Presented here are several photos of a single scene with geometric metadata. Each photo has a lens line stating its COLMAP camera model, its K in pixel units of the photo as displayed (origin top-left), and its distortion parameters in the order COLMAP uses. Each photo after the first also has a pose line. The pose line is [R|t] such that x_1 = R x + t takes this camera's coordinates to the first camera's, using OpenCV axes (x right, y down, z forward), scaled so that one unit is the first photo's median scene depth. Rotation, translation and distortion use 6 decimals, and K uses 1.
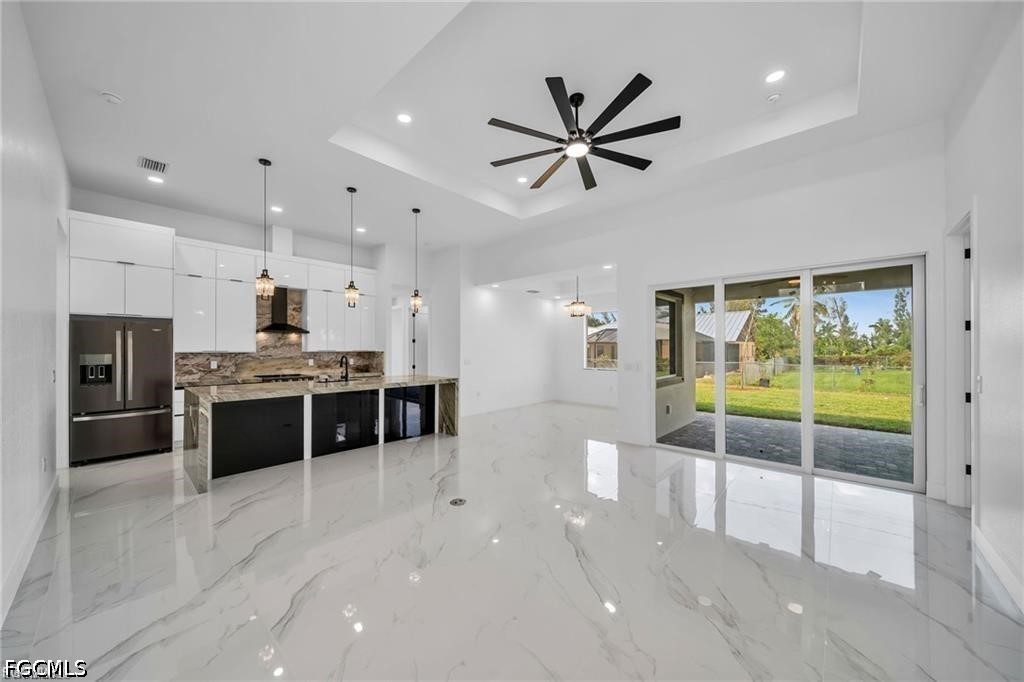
lens RADIAL K [[361.4, 0, 507.7], [0, 361.4, 344.7], [0, 0, 1]] dist [0.000188, -0.000092]
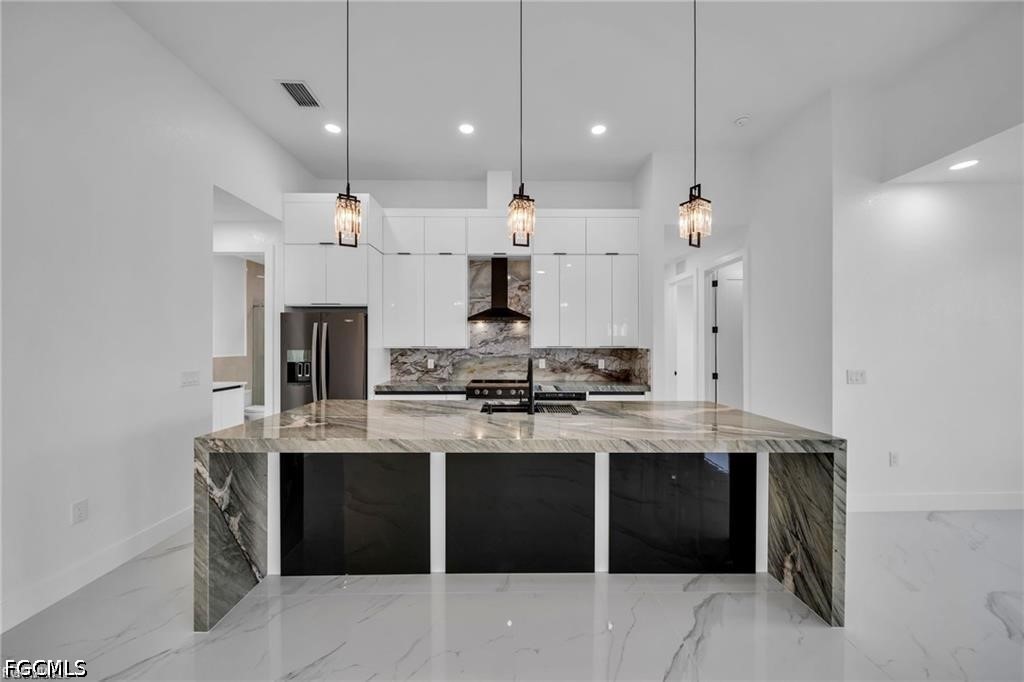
lens RADIAL K [[361.4, 0, 507.7], [0, 361.4, 344.7], [0, 0, 1]] dist [0.000188, -0.000092]
pose [[0.683109, -0.001216, -0.730316, -0.103019], [0.008140, 0.999949, 0.005950, 0.009489], [0.730271, -0.010009, 0.683084, 0.553455]]
